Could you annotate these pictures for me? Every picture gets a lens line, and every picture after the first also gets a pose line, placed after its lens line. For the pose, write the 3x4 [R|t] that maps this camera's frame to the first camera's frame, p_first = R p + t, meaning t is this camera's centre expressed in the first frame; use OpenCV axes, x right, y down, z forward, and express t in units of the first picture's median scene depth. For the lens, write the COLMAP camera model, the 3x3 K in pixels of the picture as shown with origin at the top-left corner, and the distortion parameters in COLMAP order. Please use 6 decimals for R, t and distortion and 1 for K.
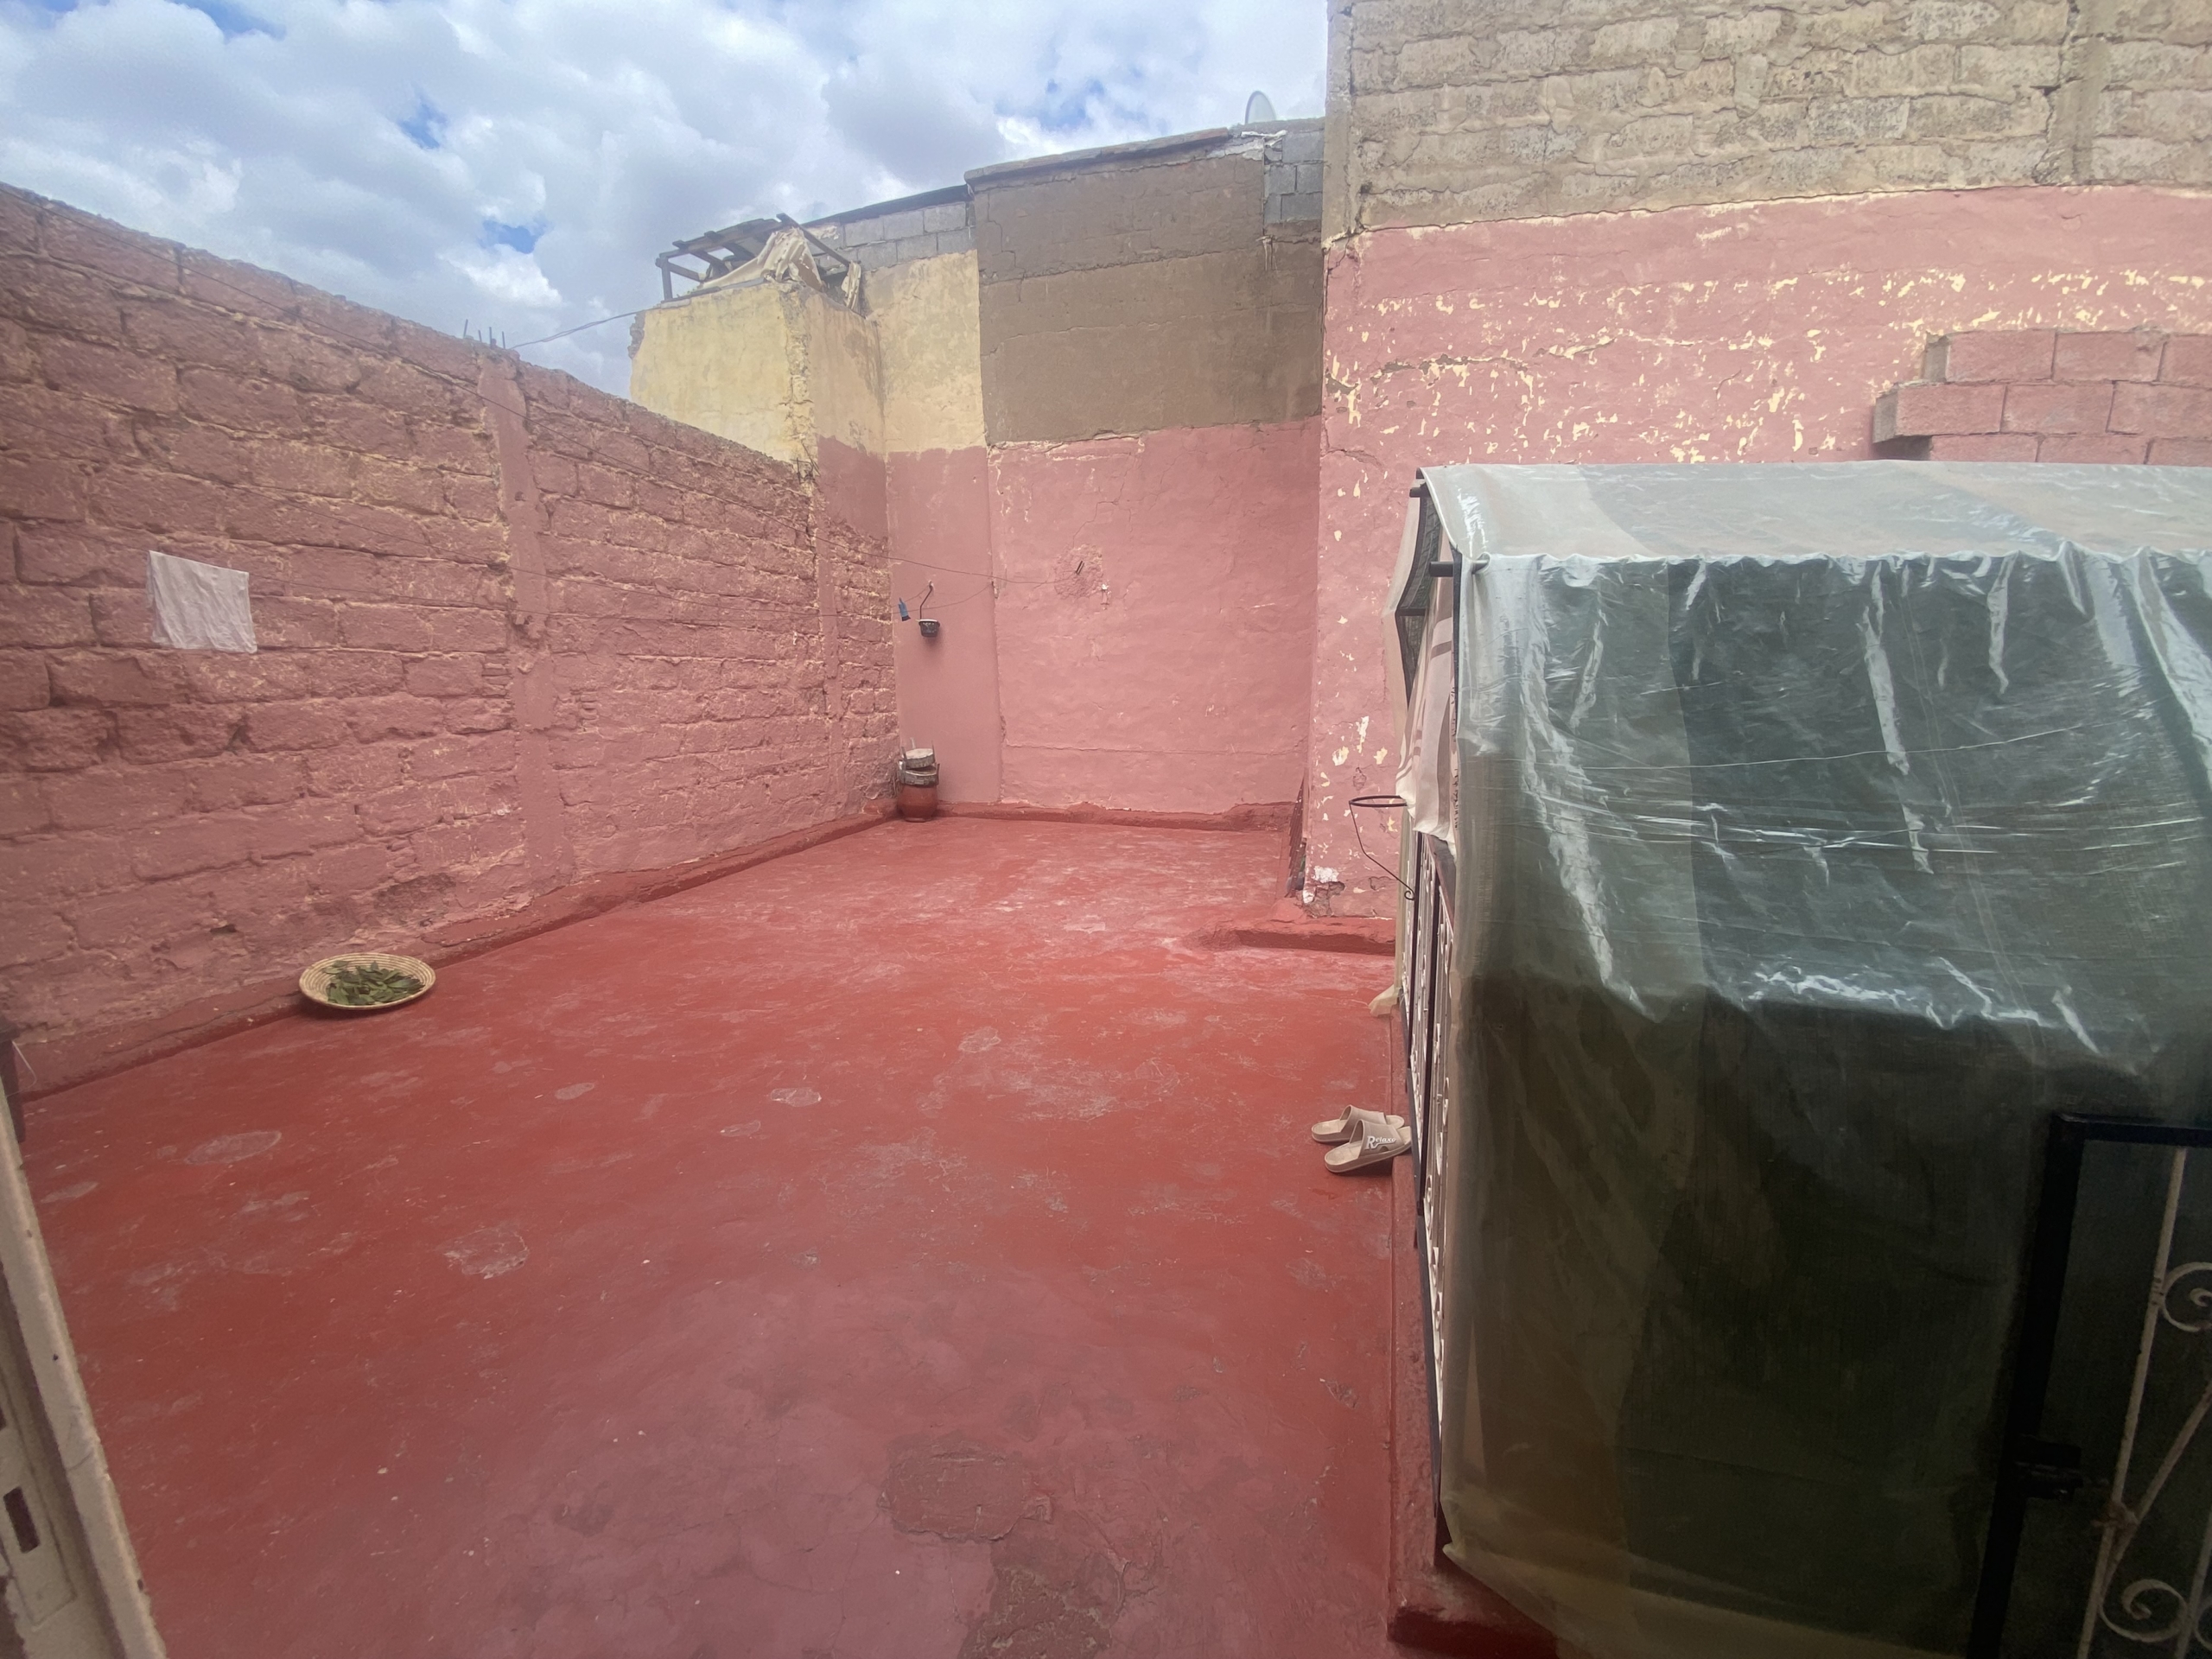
lens RADIAL K [[894.2, 0, 1117.7], [0, 894.2, 826.0], [0, 0, 1]] dist [-0.000374, -0.008856]
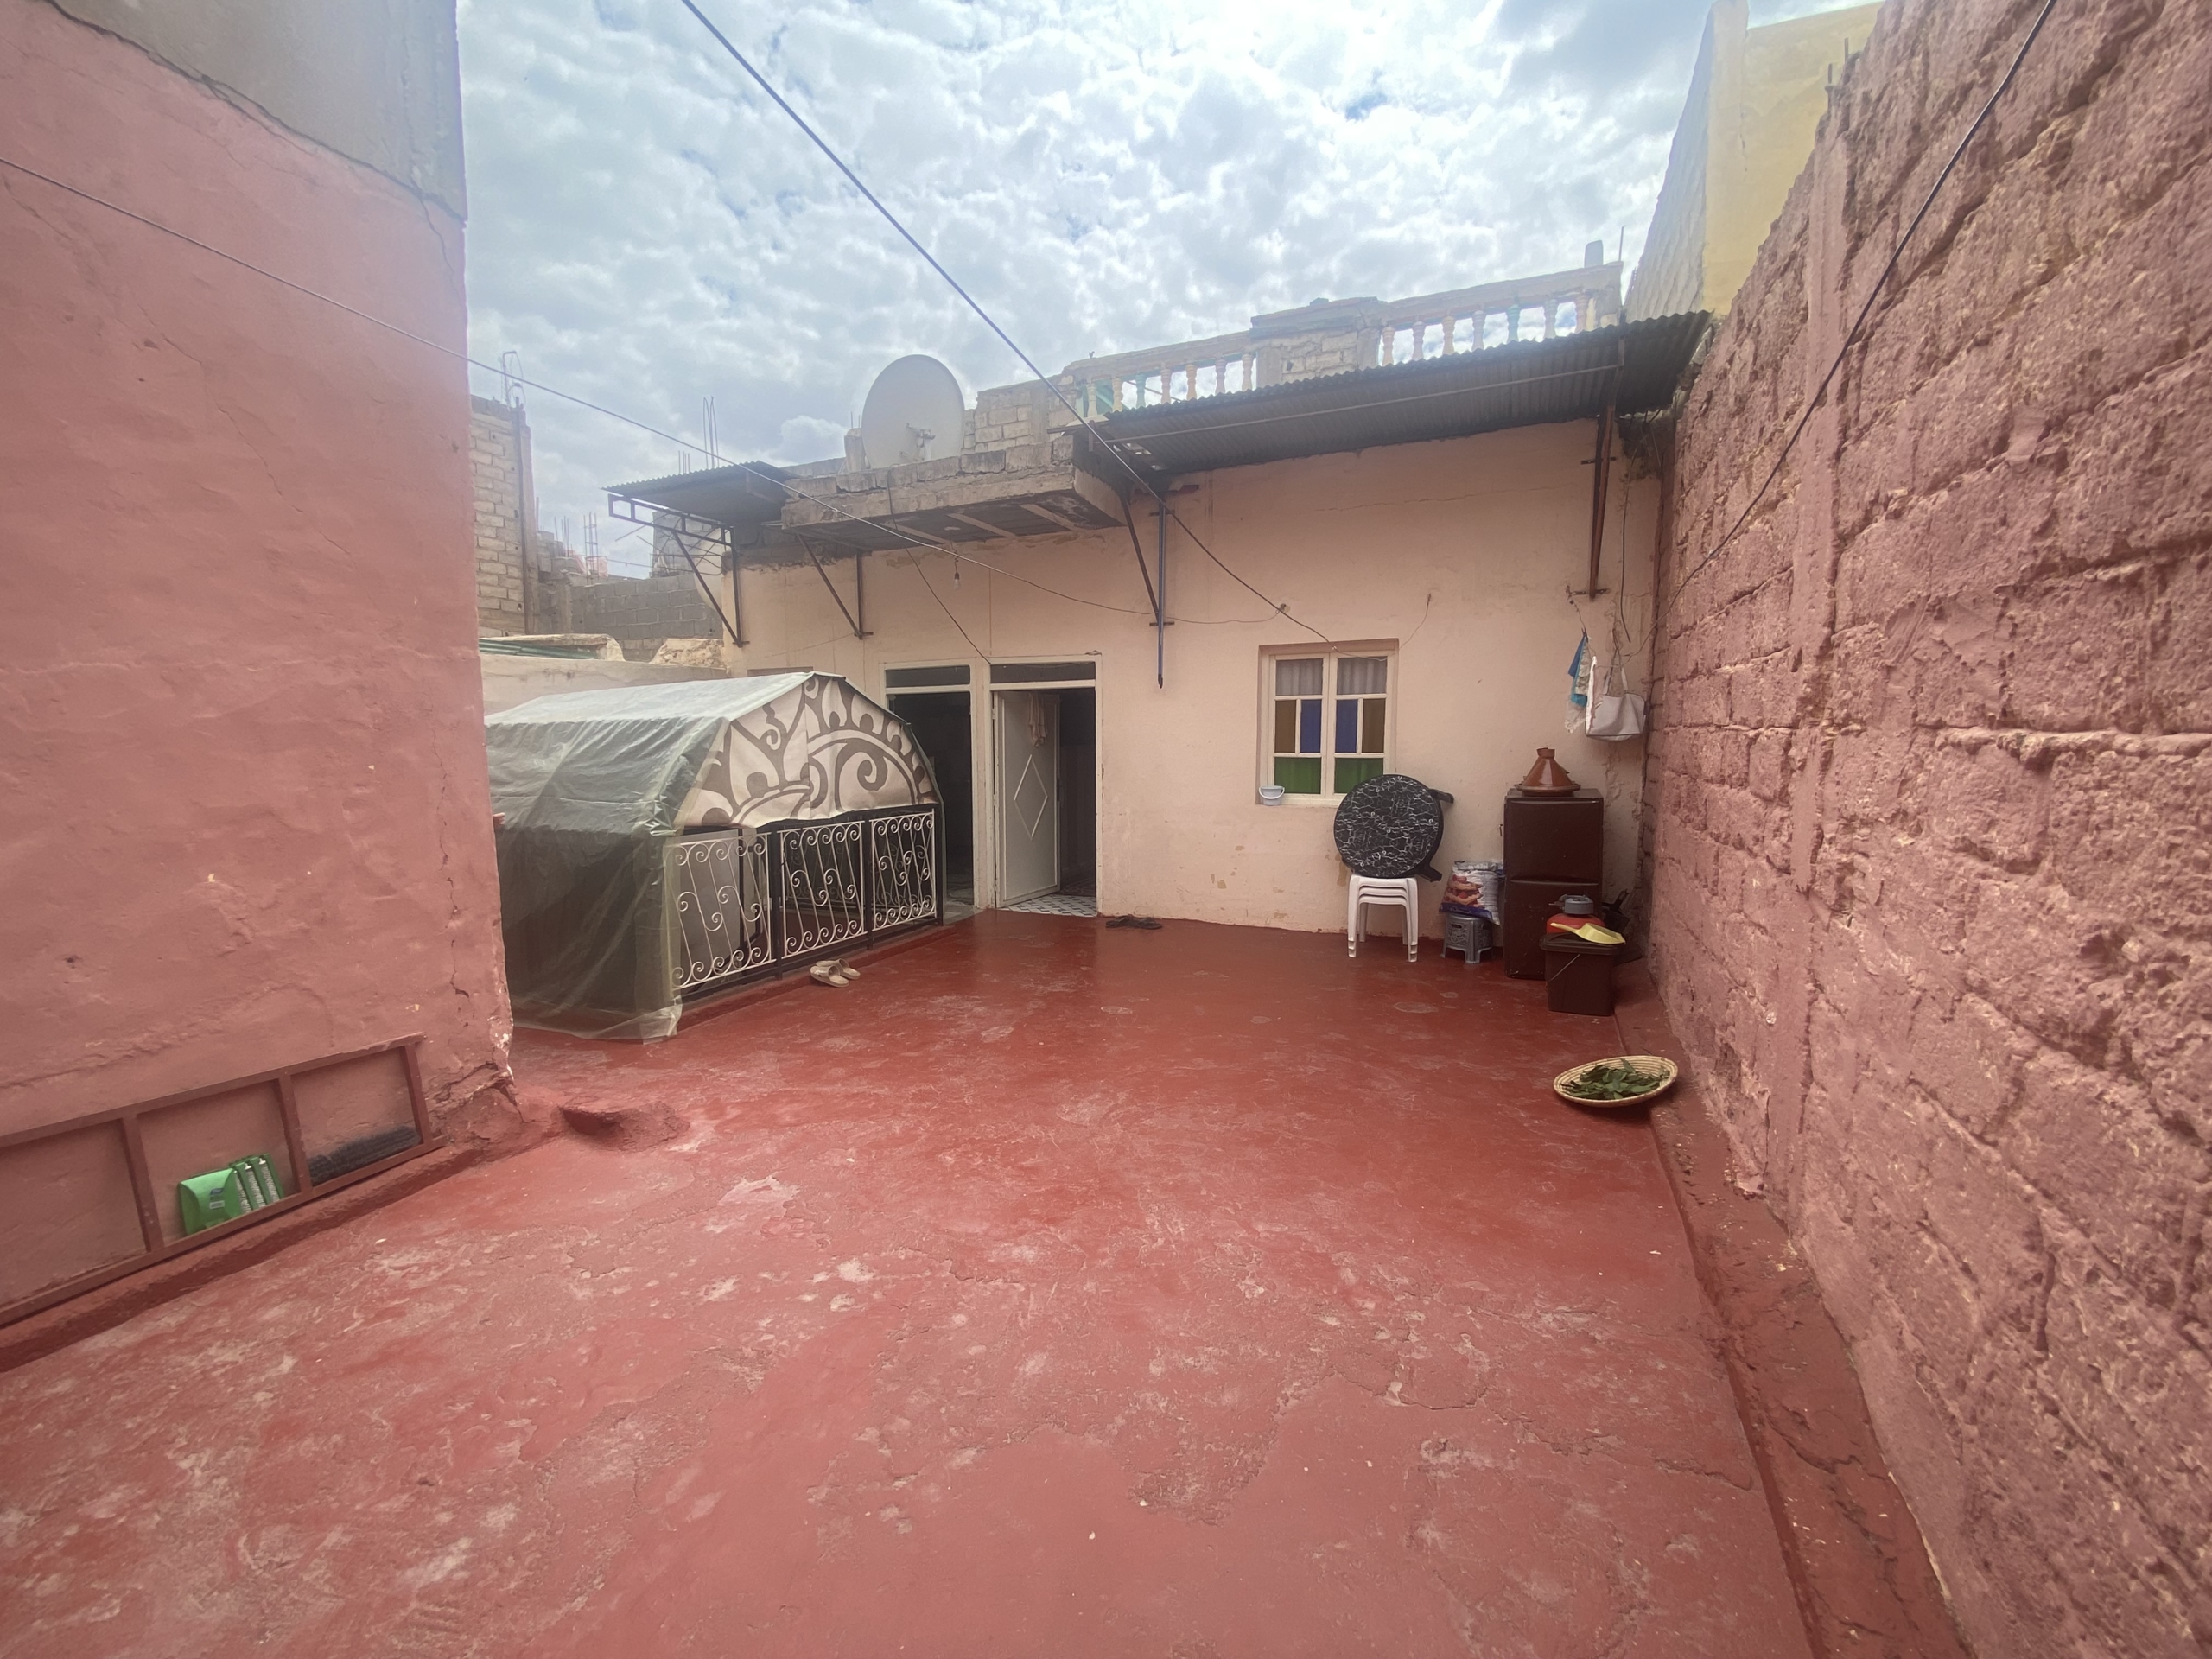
lens RADIAL K [[894.2, 0, 1107.6], [0, 894.2, 832.4], [0, 0, 1]] dist [-0.000374, -0.008856]
pose [[-0.988210, -0.012094, 0.152623, -0.402940], [0.030855, 0.960689, 0.275906, -0.313704], [-0.149960, 0.277363, -0.948990, 1.683756]]
